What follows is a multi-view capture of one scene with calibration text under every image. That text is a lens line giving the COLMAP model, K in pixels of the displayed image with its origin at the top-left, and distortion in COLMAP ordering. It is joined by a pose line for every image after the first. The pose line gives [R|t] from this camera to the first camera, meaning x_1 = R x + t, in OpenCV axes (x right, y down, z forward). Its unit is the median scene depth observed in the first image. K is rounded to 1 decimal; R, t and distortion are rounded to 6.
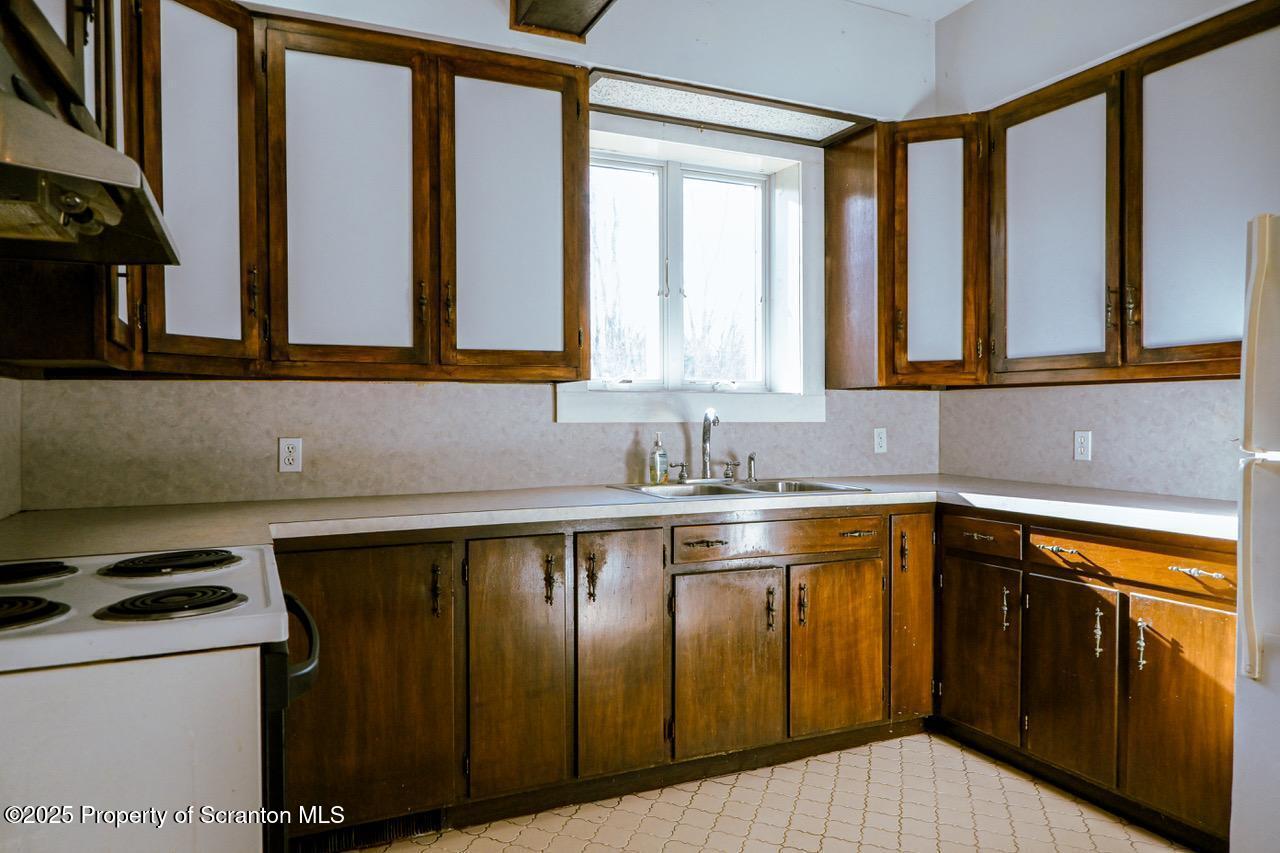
lens RADIAL K [[877.8, 0, 644.6], [0, 877.8, 423.6], [0, 0, 1]] dist [0.004538, -0.001451]
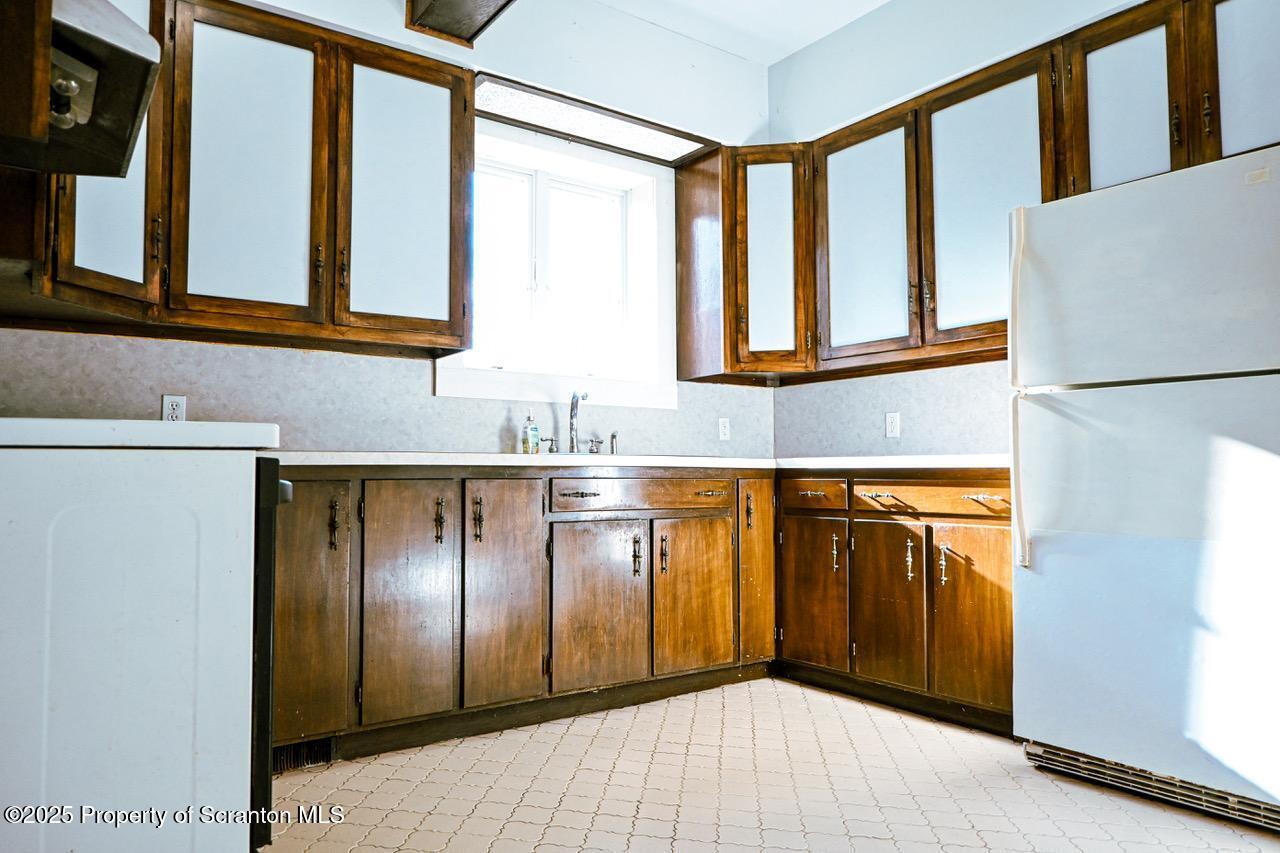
lens RADIAL K [[877.8, 0, 644.6], [0, 877.8, 423.6], [0, 0, 1]] dist [0.004538, -0.001451]
pose [[0.981194, 0.010257, 0.192752, -0.063728], [0.003622, 0.997433, -0.071514, 0.124161], [-0.192990, 0.070868, 0.978638, -0.102940]]
